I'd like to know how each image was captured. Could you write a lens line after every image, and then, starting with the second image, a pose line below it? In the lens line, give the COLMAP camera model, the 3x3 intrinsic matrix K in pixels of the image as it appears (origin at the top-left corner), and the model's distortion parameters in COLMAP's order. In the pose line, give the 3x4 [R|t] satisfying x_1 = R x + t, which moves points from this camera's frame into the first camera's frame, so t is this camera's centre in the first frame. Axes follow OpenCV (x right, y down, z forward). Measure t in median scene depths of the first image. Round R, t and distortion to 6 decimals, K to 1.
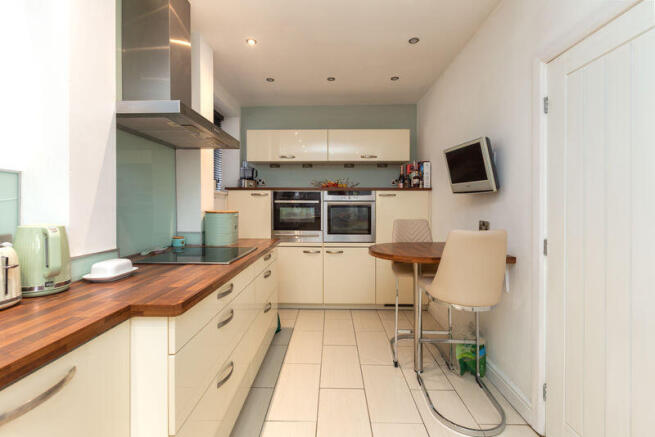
lens RADIAL K [[296.4, 0, 323.6], [0, 296.4, 212.1], [0, 0, 1]] dist [0.006954, -0.000503]
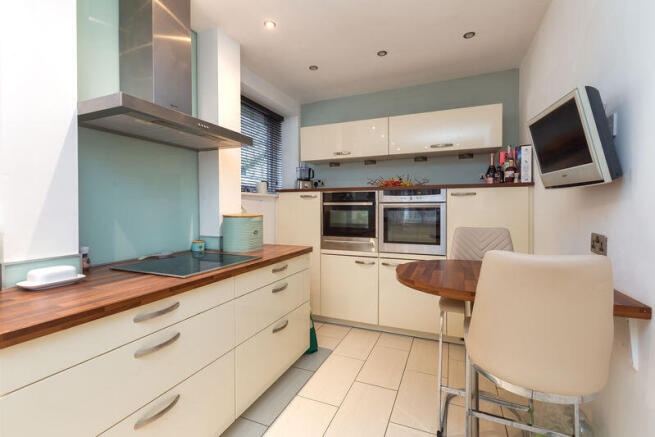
lens RADIAL K [[296.4, 0, 323.6], [0, 296.4, 212.1], [0, 0, 1]] dist [0.006954, -0.000503]
pose [[0.924304, 0.002466, -0.381650, 0.175237], [-0.004662, 0.999977, -0.004830, -0.006124], [0.381629, 0.006244, 0.924294, 0.168543]]
